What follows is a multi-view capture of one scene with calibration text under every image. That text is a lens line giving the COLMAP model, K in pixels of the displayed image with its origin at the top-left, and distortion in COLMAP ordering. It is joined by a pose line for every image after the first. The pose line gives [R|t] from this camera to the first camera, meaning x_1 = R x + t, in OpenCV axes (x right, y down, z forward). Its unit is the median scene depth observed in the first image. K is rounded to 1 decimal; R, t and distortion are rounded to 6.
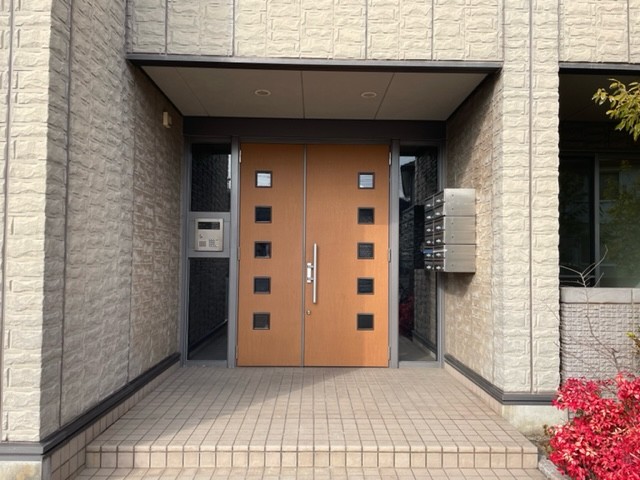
lens RADIAL K [[477.1, 0, 323.1], [0, 477.1, 239.0], [0, 0, 1]] dist [0.088705, -0.100115]
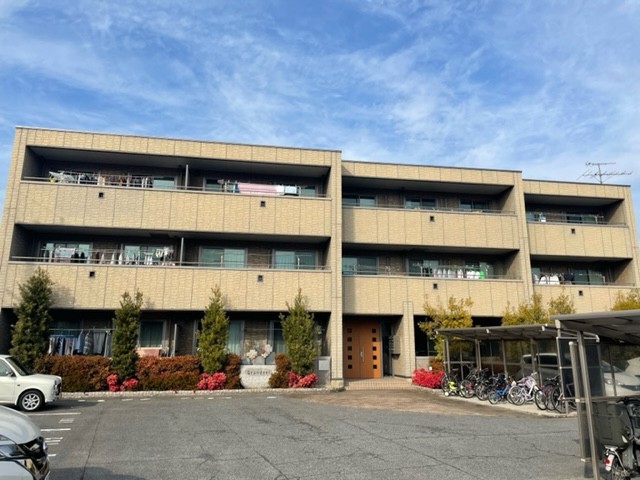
lens RADIAL K [[477.1, 0, 323.1], [0, 477.1, 239.0], [0, 0, 1]] dist [0.088705, -0.100115]
pose [[0.989331, 0.030588, 0.142439, -1.223070], [-0.003931, 0.982959, -0.183785, -0.182481], [-0.145634, 0.181264, 0.972591, -3.952857]]
